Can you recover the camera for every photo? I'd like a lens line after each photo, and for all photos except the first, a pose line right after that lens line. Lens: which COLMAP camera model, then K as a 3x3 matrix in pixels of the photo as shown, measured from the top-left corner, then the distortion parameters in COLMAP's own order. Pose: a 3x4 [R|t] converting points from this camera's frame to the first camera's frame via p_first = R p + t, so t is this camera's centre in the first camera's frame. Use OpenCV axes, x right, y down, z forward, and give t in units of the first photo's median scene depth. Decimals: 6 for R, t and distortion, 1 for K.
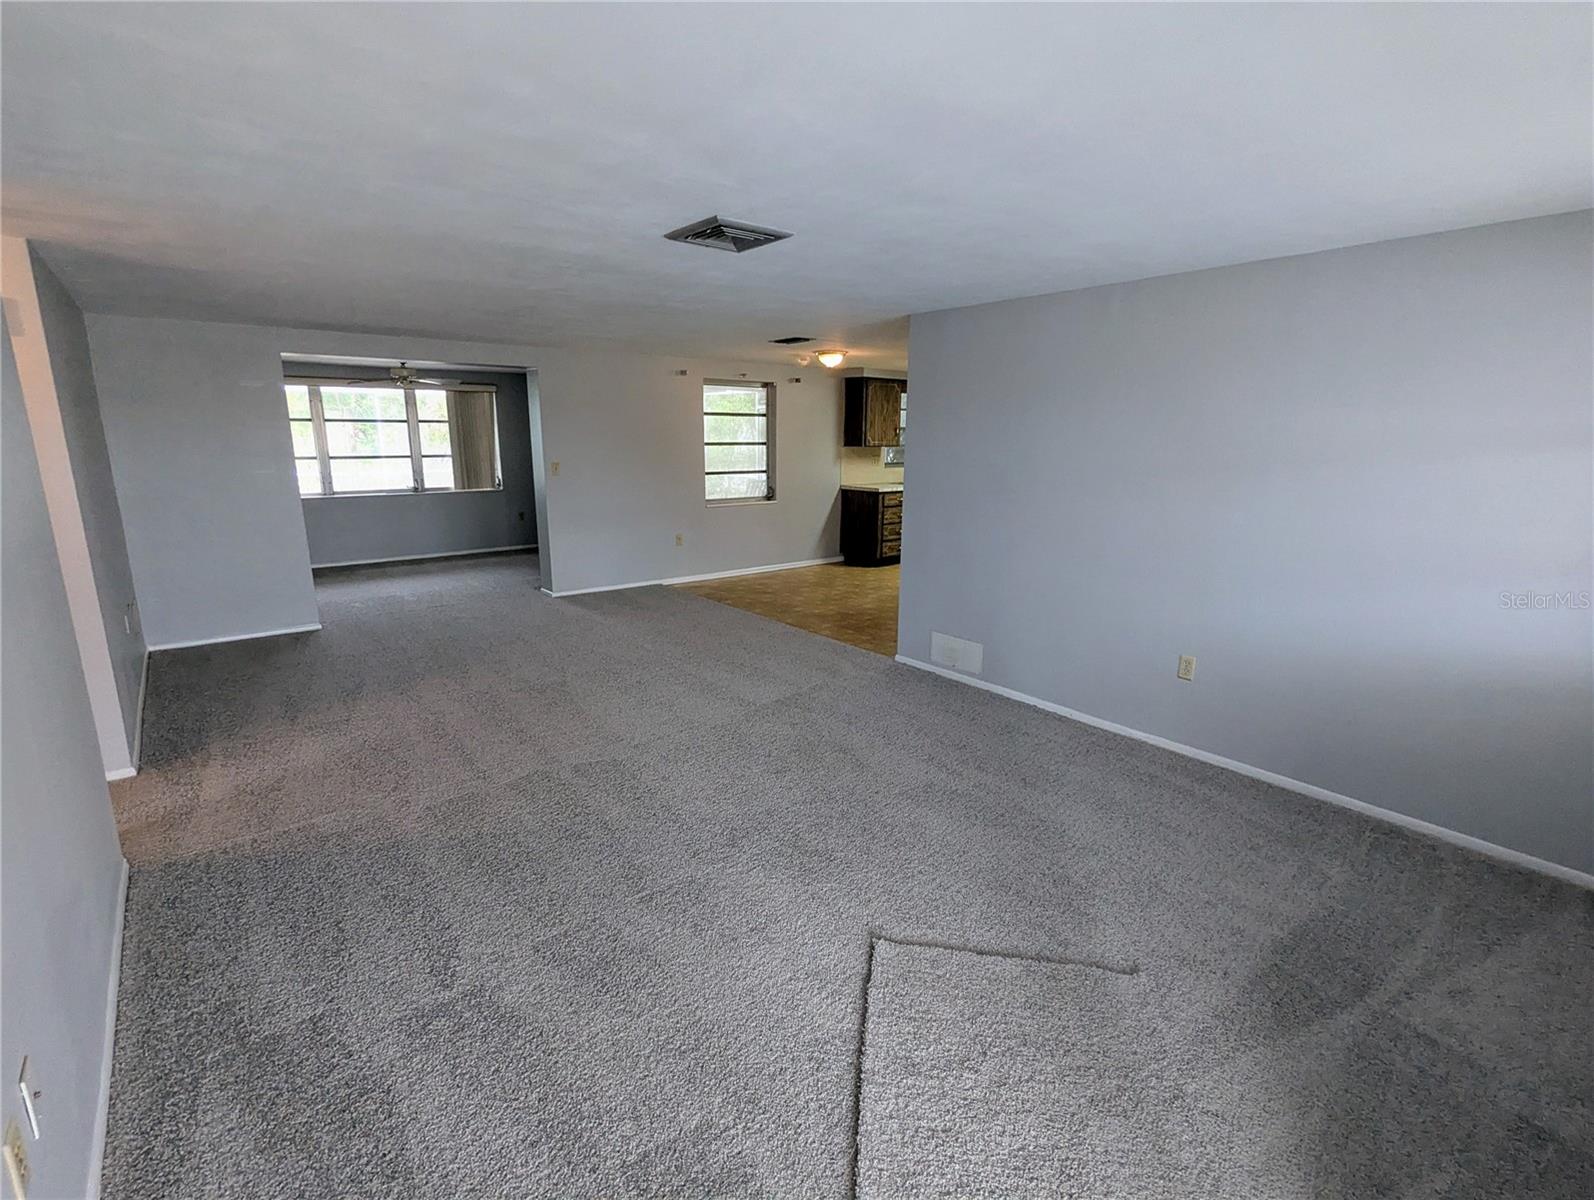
lens RADIAL K [[755.1, 0, 798.2], [0, 755.1, 604.2], [0, 0, 1]] dist [0.001580, -0.000588]
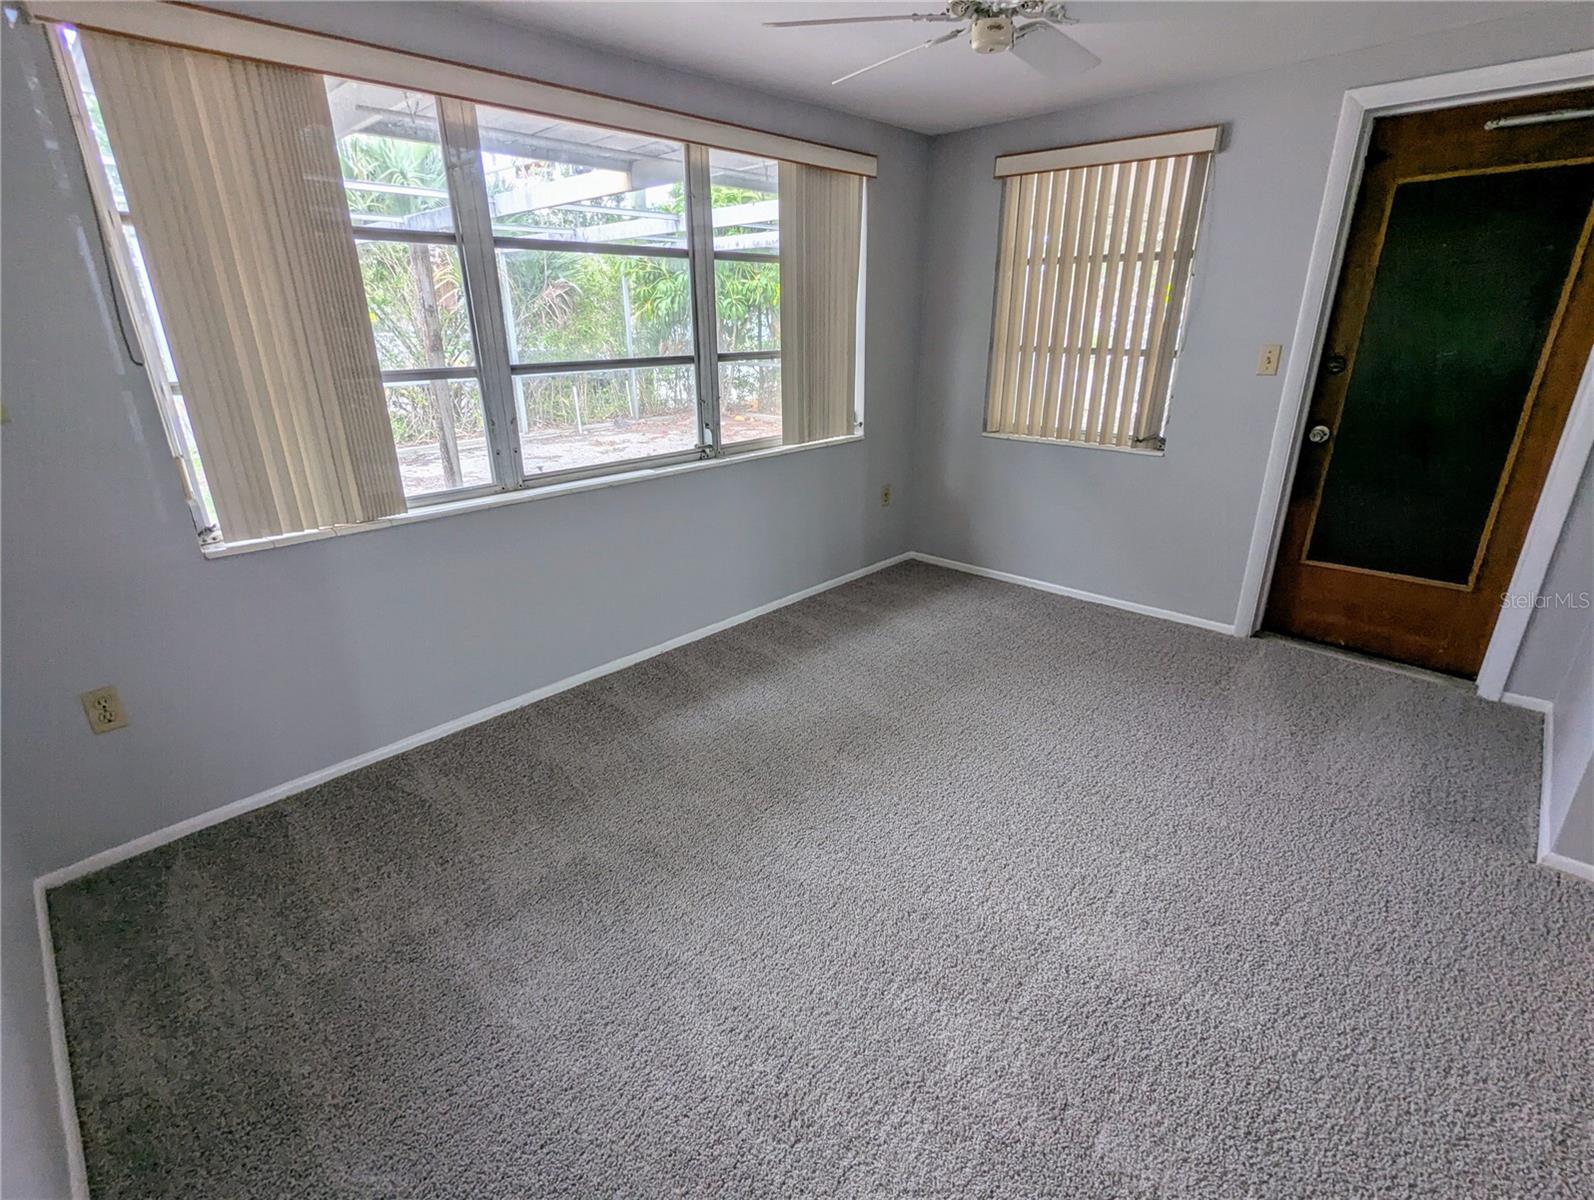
lens RADIAL K [[755.1, 0, 798.2], [0, 755.1, 604.2], [0, 0, 1]] dist [0.001580, -0.000588]
pose [[0.990992, -0.062047, 0.118677, -0.639016], [0.045233, 0.989194, 0.139463, -0.159830], [-0.126048, -0.132838, 0.983090, 0.780112]]
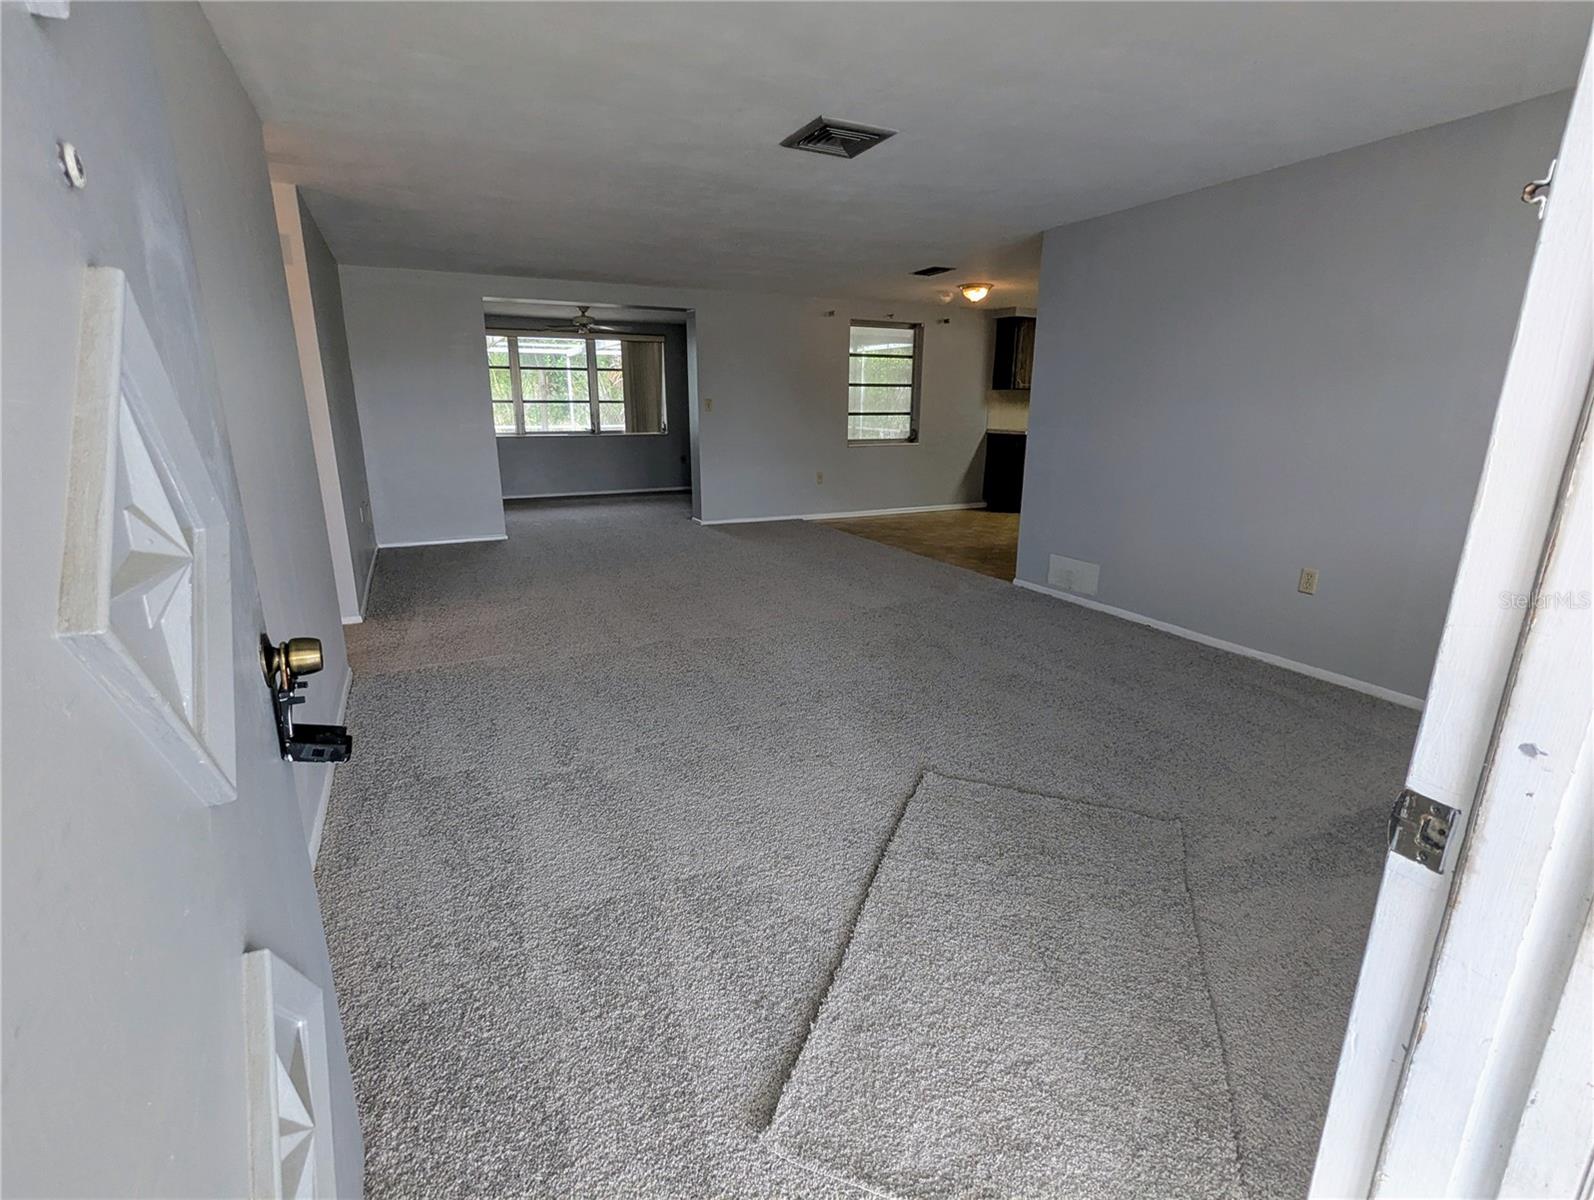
lens RADIAL K [[755.1, 0, 798.2], [0, 755.1, 604.2], [0, 0, 1]] dist [0.001580, -0.000588]
pose [[0.976092, 0.052944, -0.210810, 0.044463], [-0.045218, 0.998123, 0.041306, 0.051631], [0.212602, -0.030786, 0.976654, -0.034012]]
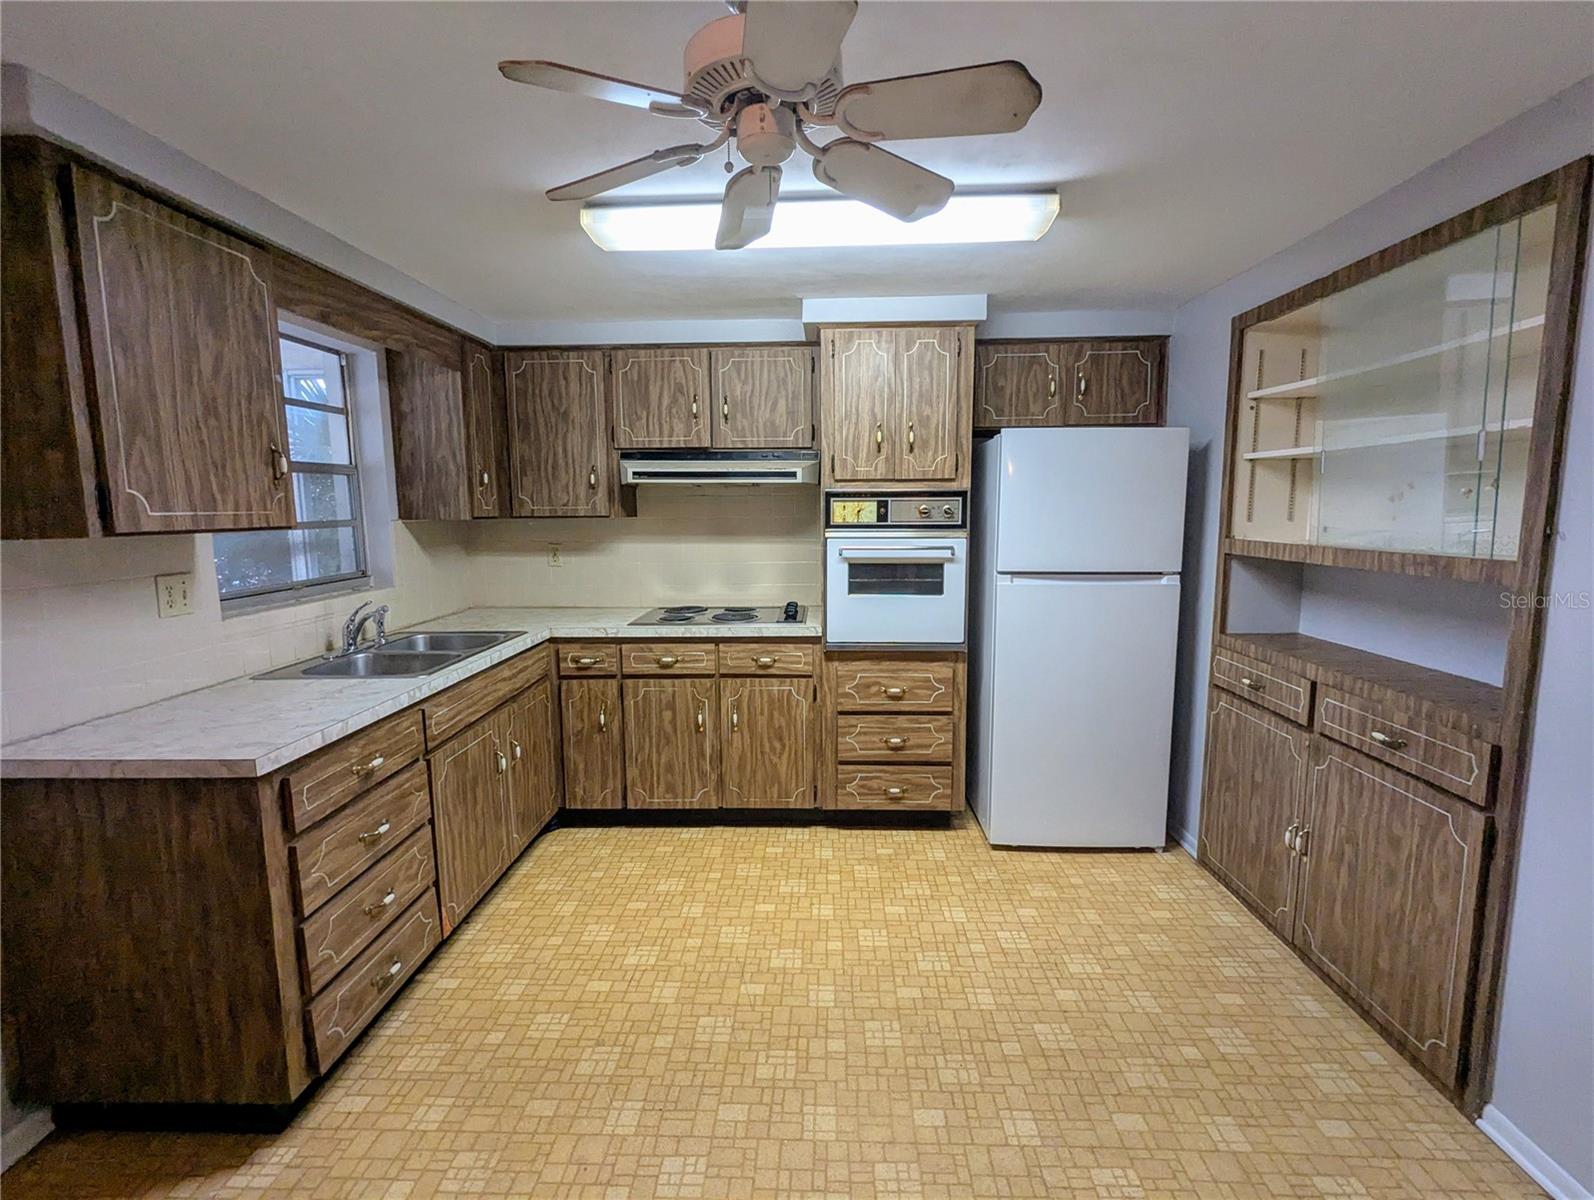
lens RADIAL K [[755.1, 0, 798.2], [0, 755.1, 604.2], [0, 0, 1]] dist [0.001580, -0.000588]
pose [[0.655464, -0.109410, 0.747260, 0.070521], [0.182144, 0.983145, -0.015821, -0.191175], [-0.732933, 0.146479, 0.664344, 0.910061]]
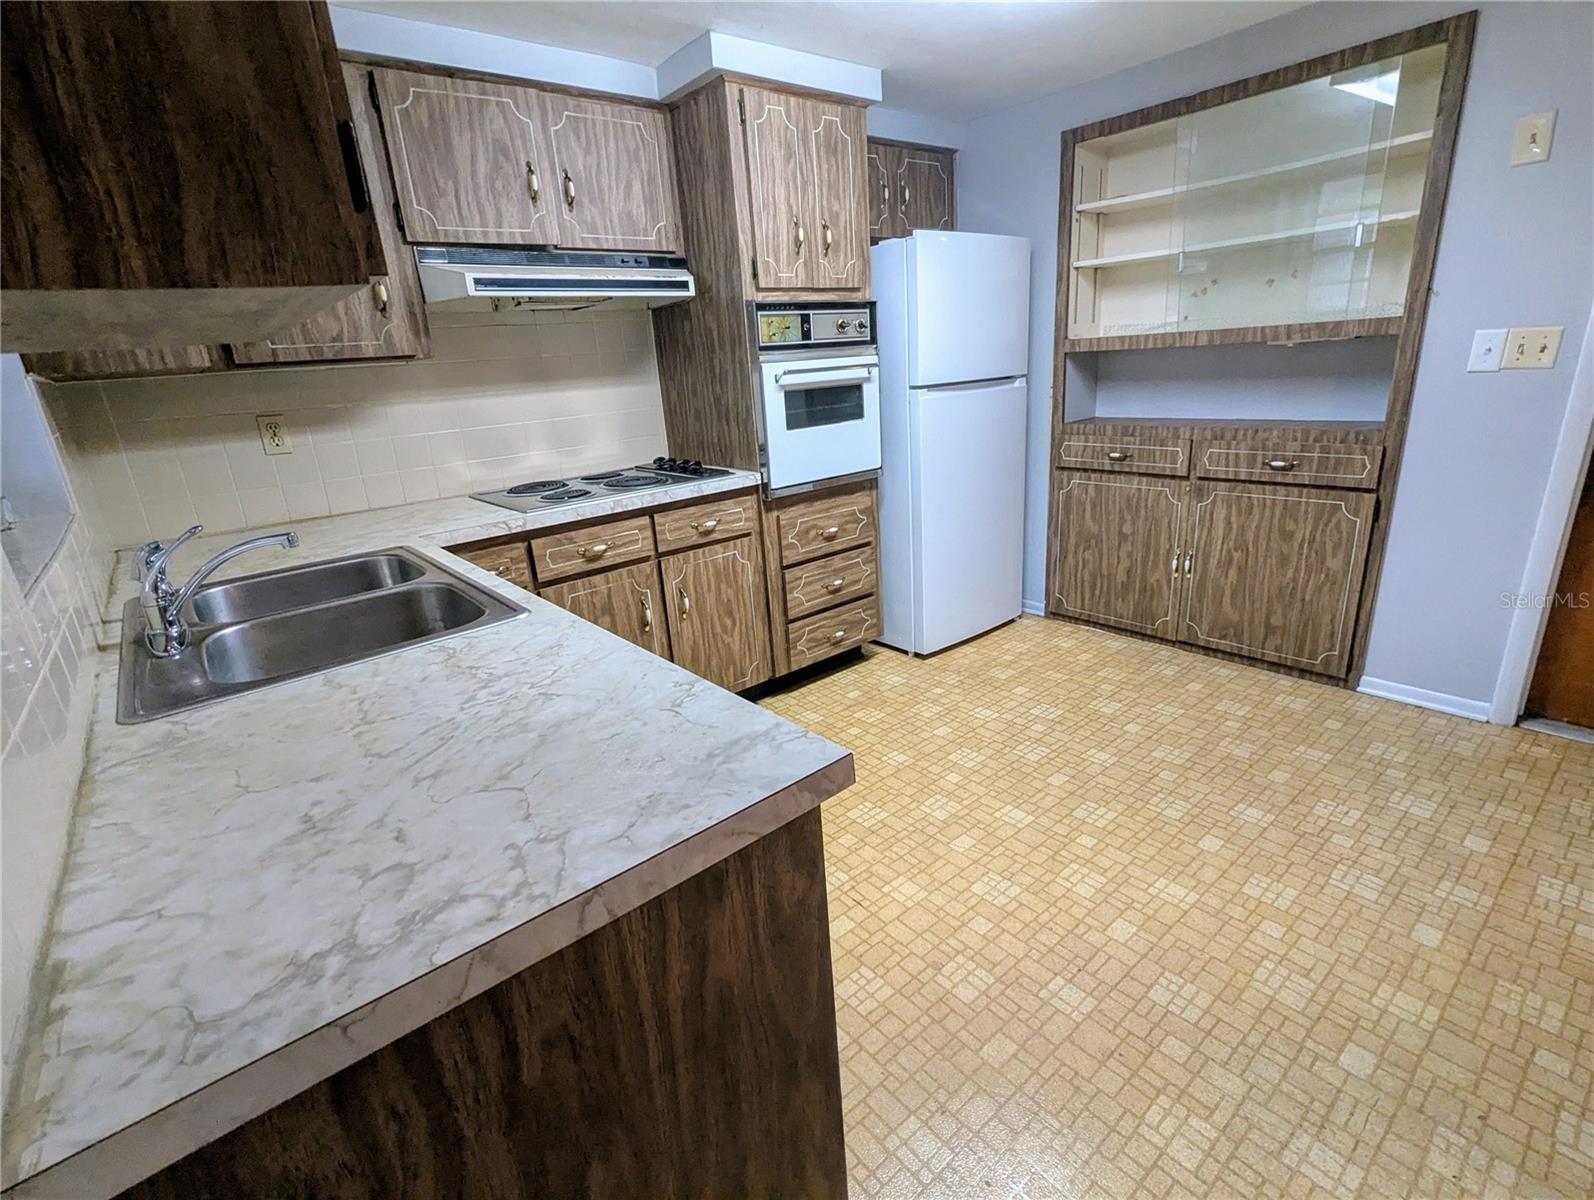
lens RADIAL K [[755.1, 0, 798.2], [0, 755.1, 604.2], [0, 0, 1]] dist [0.001580, -0.000588]
pose [[-0.015944, -0.319606, 0.947417, 0.030111], [0.292116, 0.904708, 0.310114, -0.234364], [-0.956250, 0.281700, 0.078938, 1.165500]]
